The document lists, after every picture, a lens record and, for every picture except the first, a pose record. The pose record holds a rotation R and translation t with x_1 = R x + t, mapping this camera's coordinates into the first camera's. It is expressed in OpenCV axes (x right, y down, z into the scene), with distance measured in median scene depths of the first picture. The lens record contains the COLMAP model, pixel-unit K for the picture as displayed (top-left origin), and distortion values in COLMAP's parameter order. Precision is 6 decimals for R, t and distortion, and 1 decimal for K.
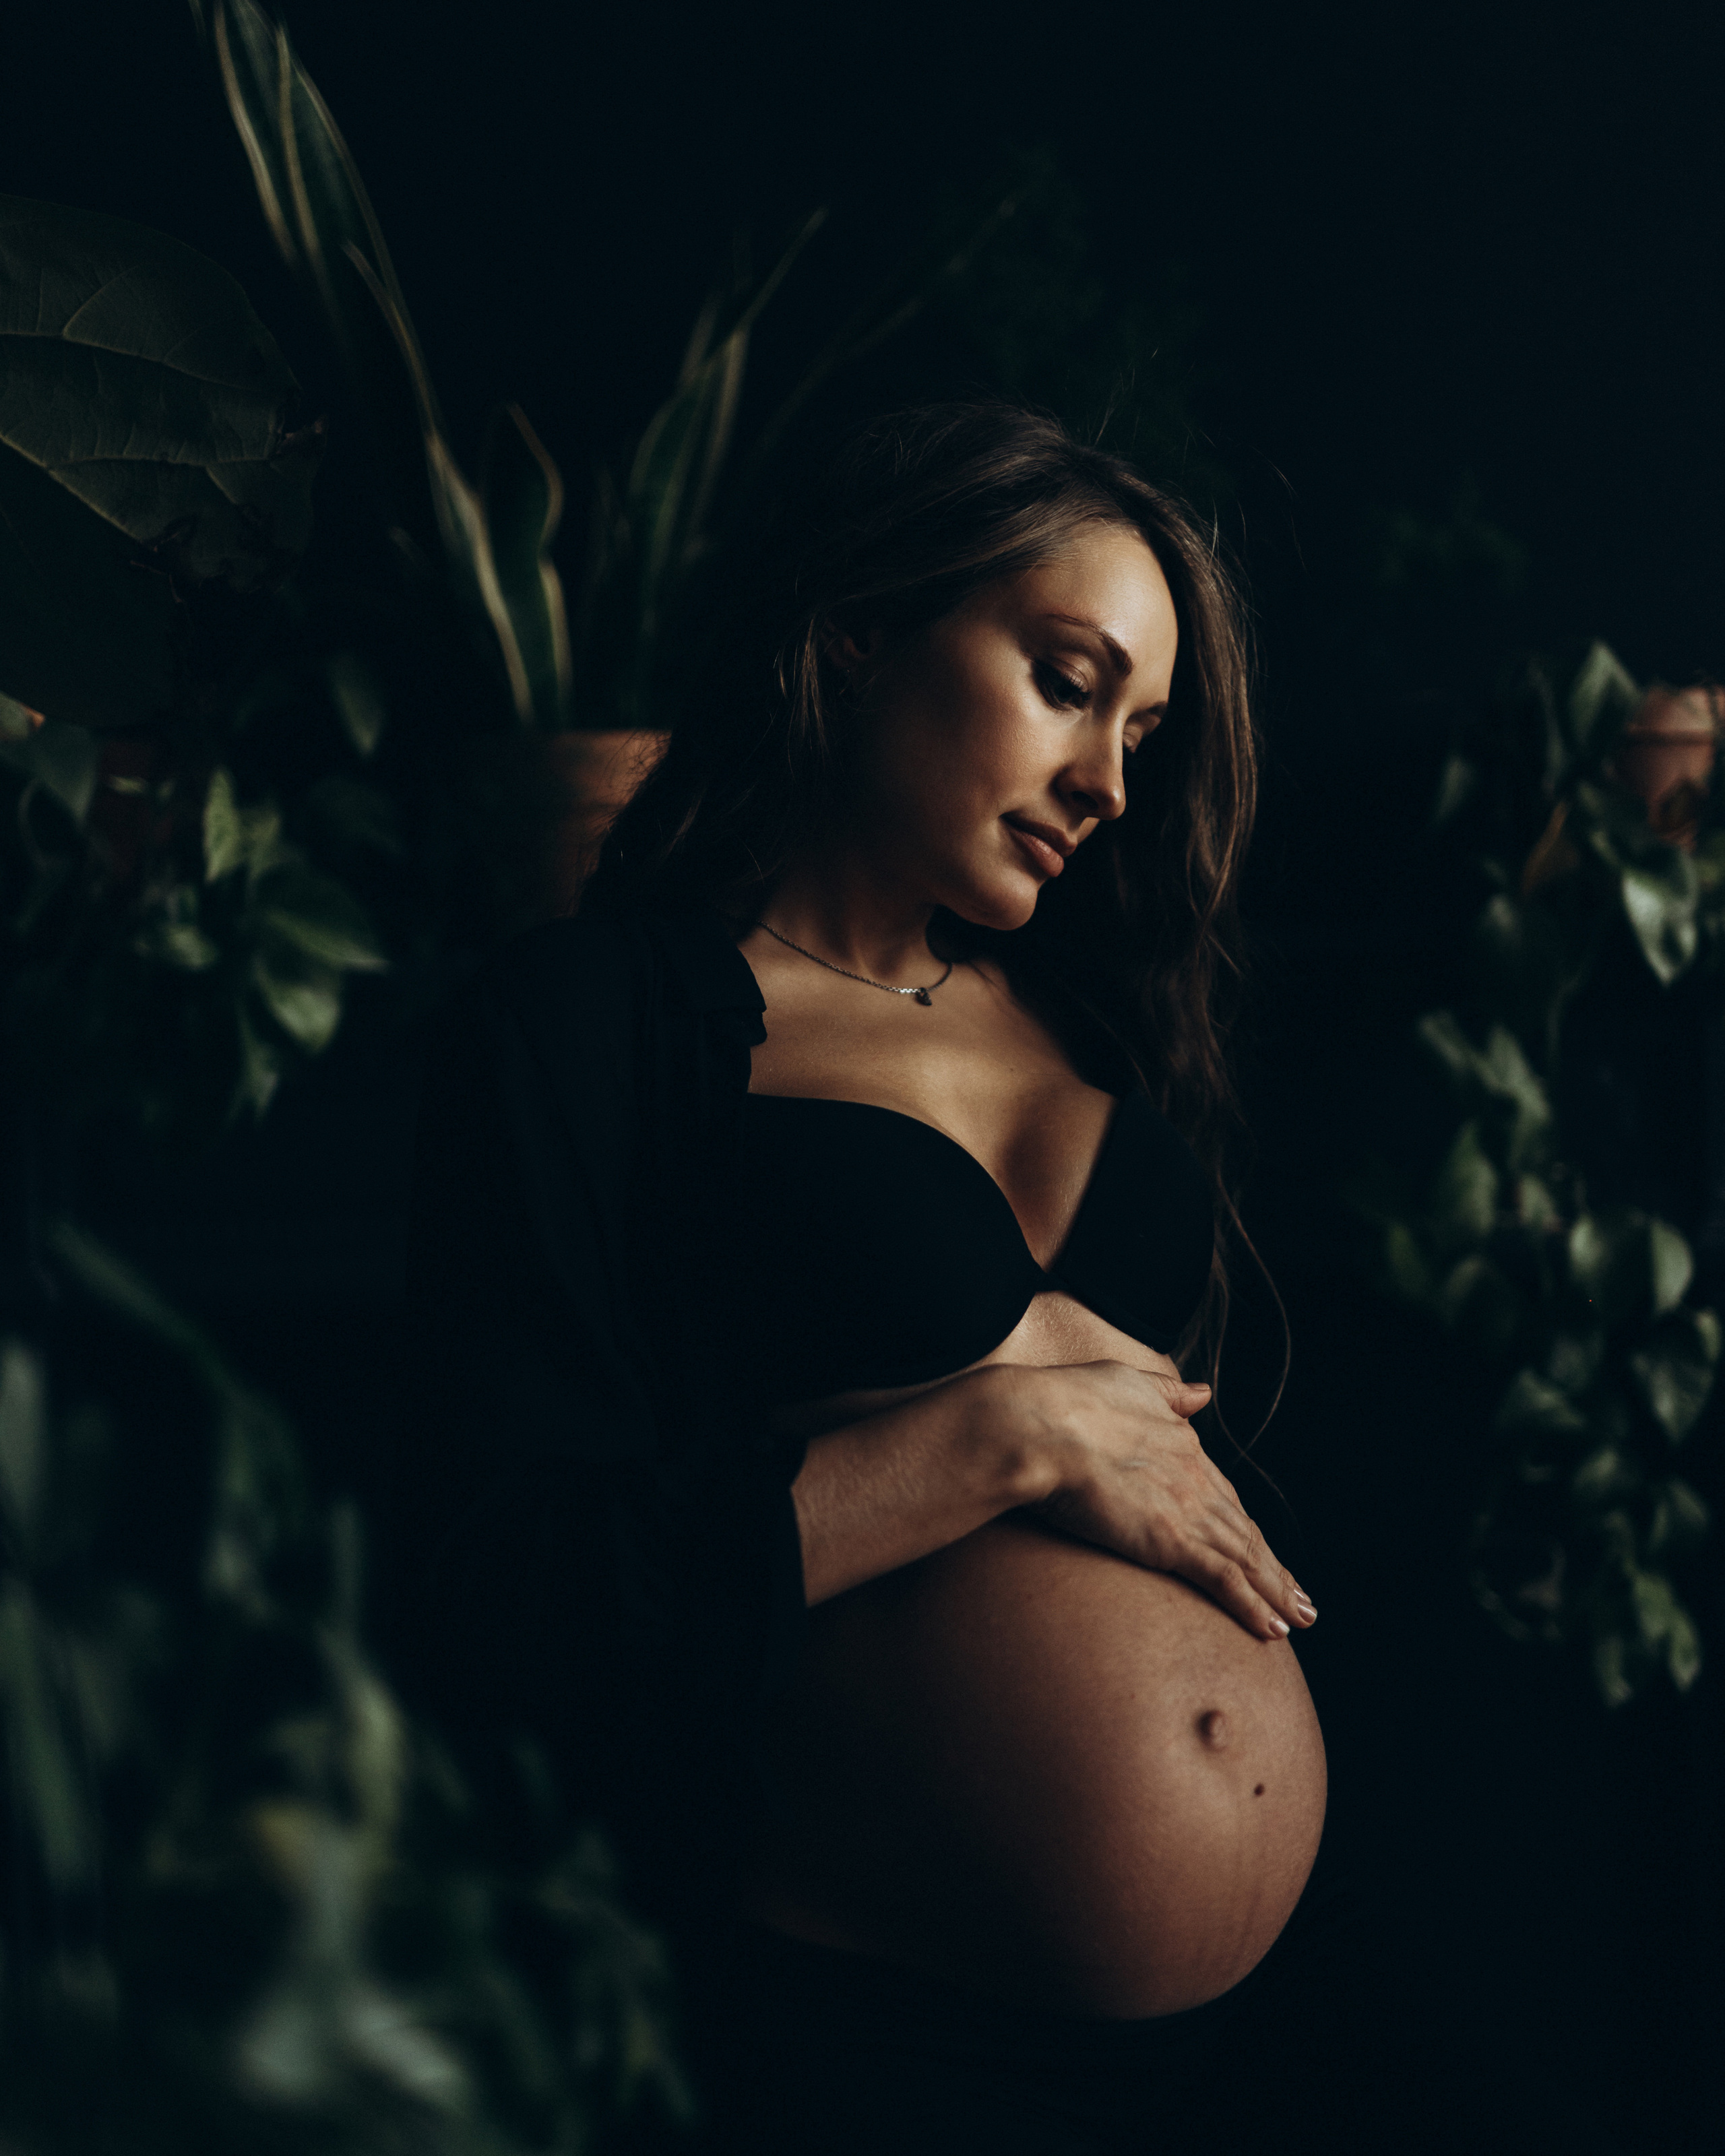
lens RADIAL K [[3745.7, 0, 862.5], [0, 3745.7, 1078.0], [0, 0, 1]] dist [0.004232, 0.110683]
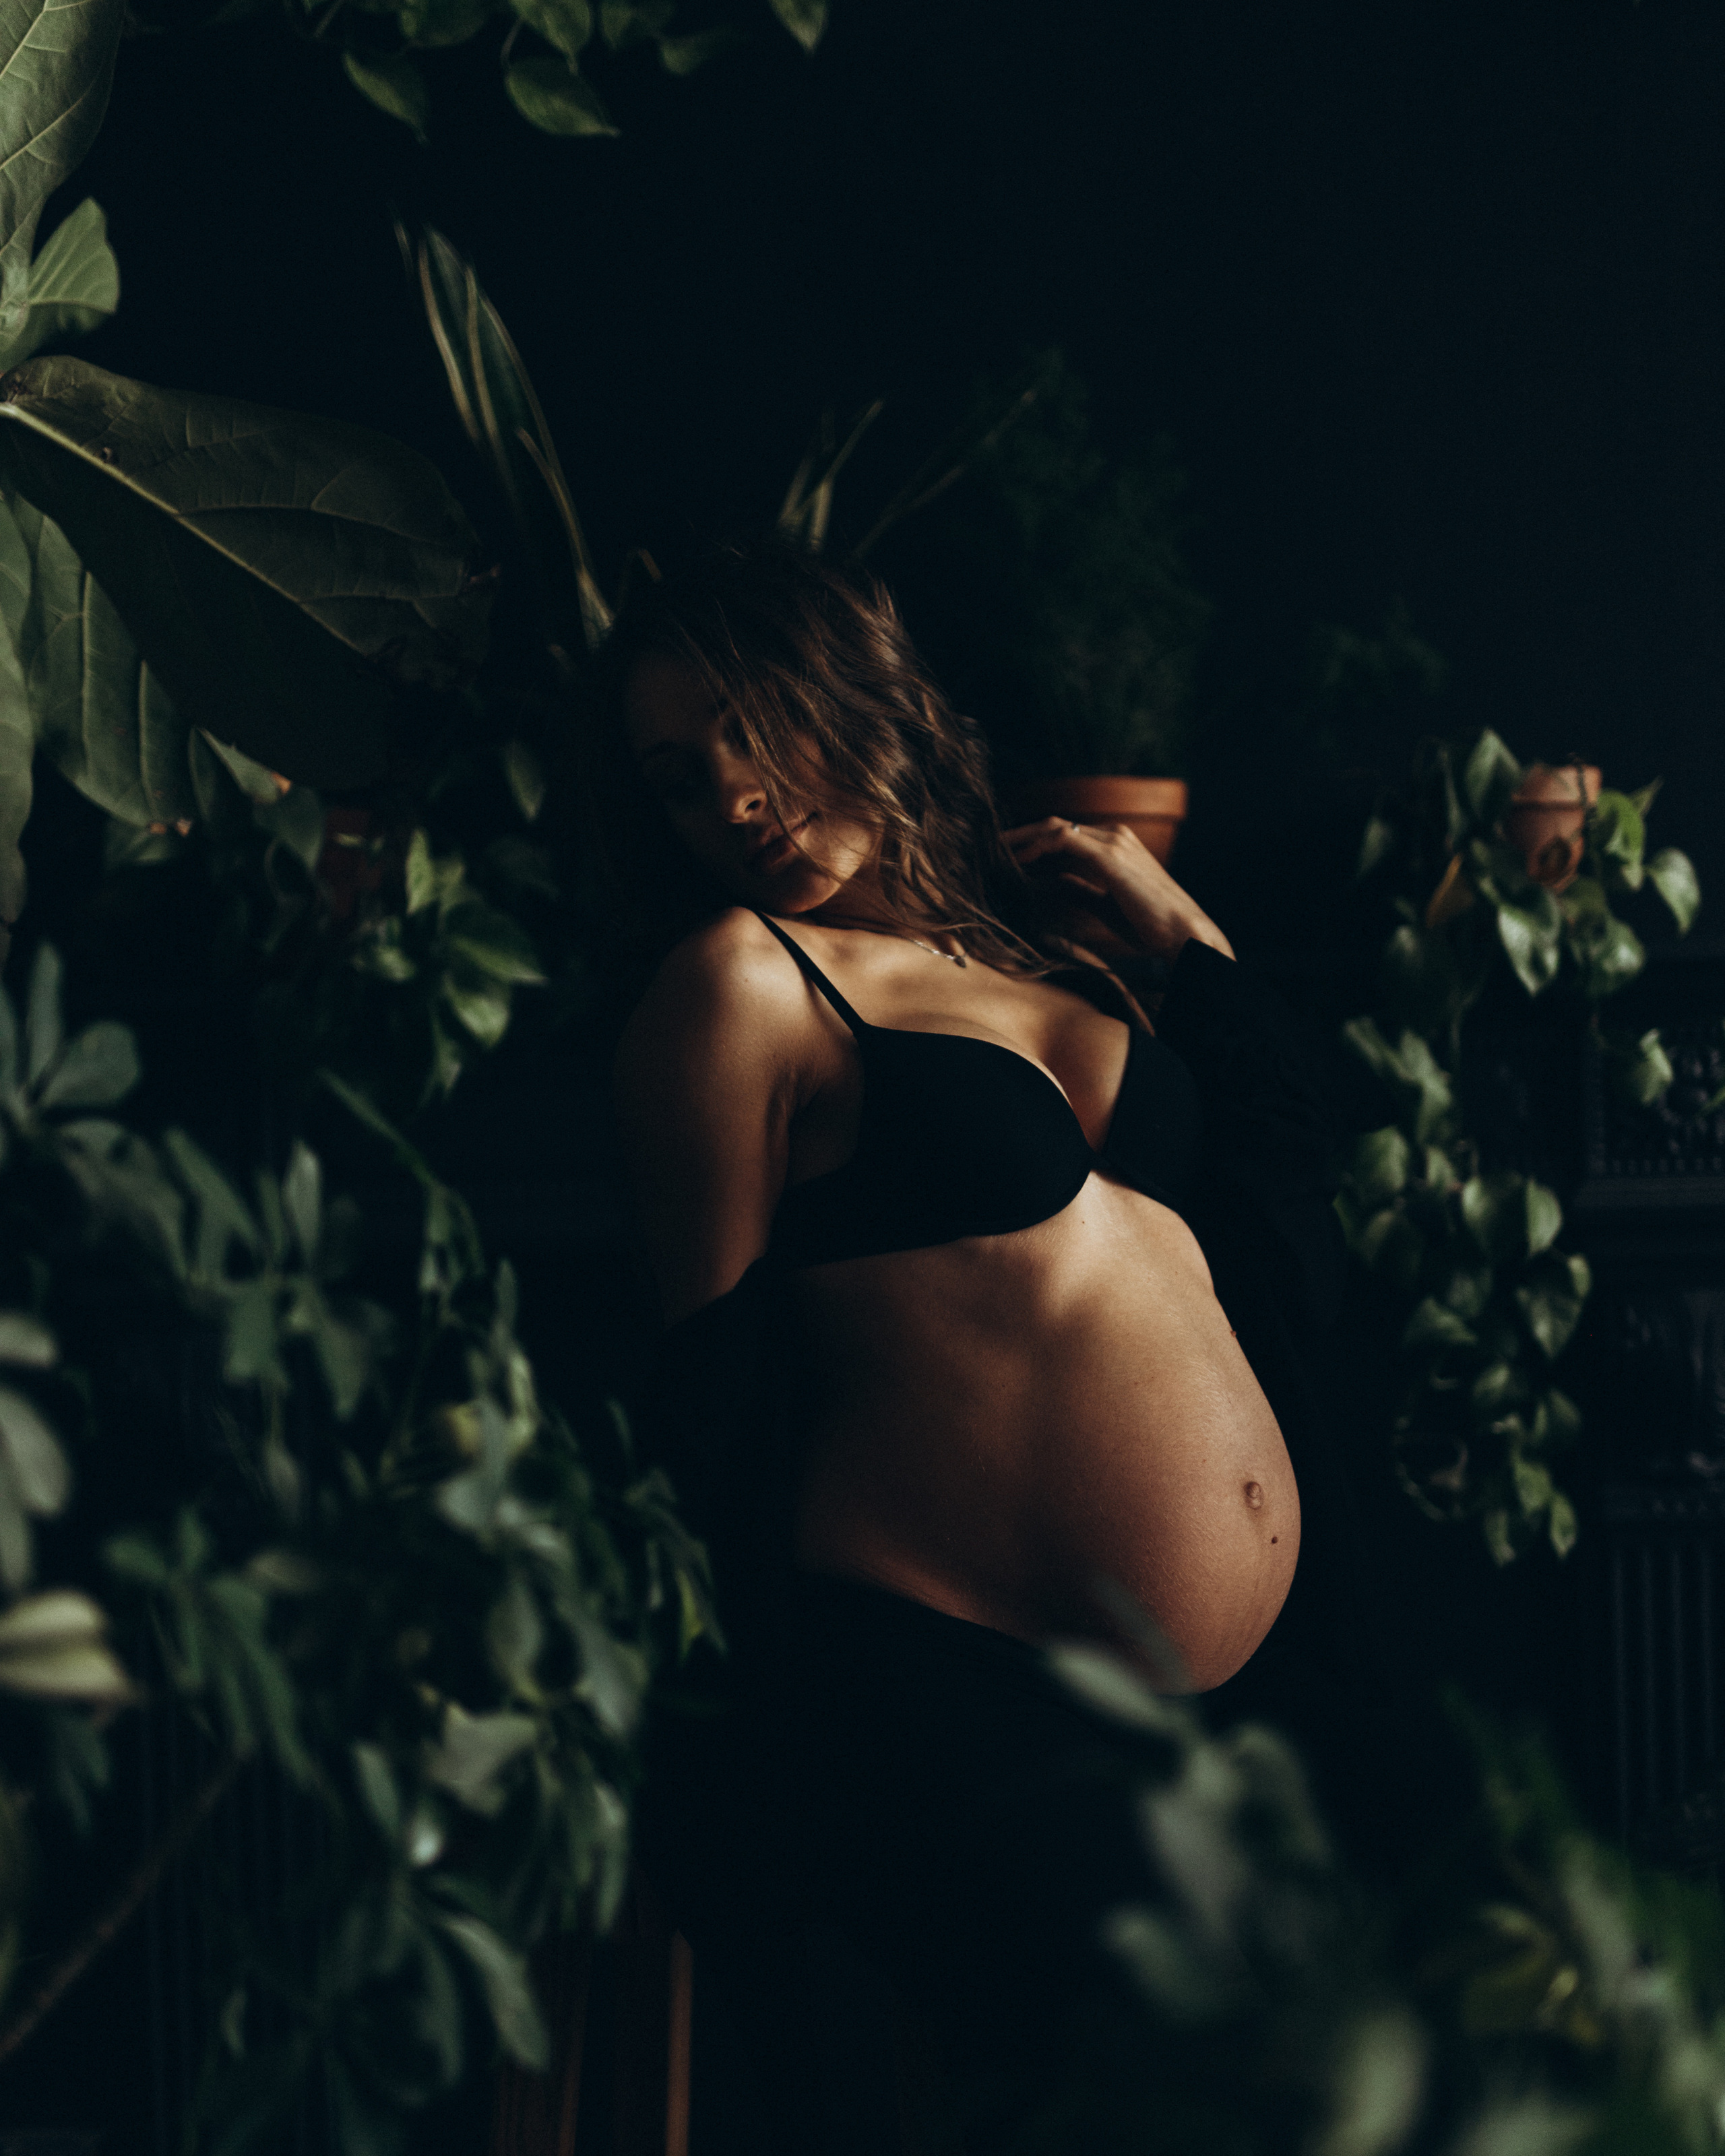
lens RADIAL K [[3745.7, 0, 862.5], [0, 3745.7, 1078.0], [0, 0, 1]] dist [0.004232, 0.110683]
pose [[0.998889, 0.002826, -0.047043, 0.043992], [-0.004203, 0.999565, -0.029198, 0.041247], [0.046940, 0.029363, 0.998466, -0.289301]]
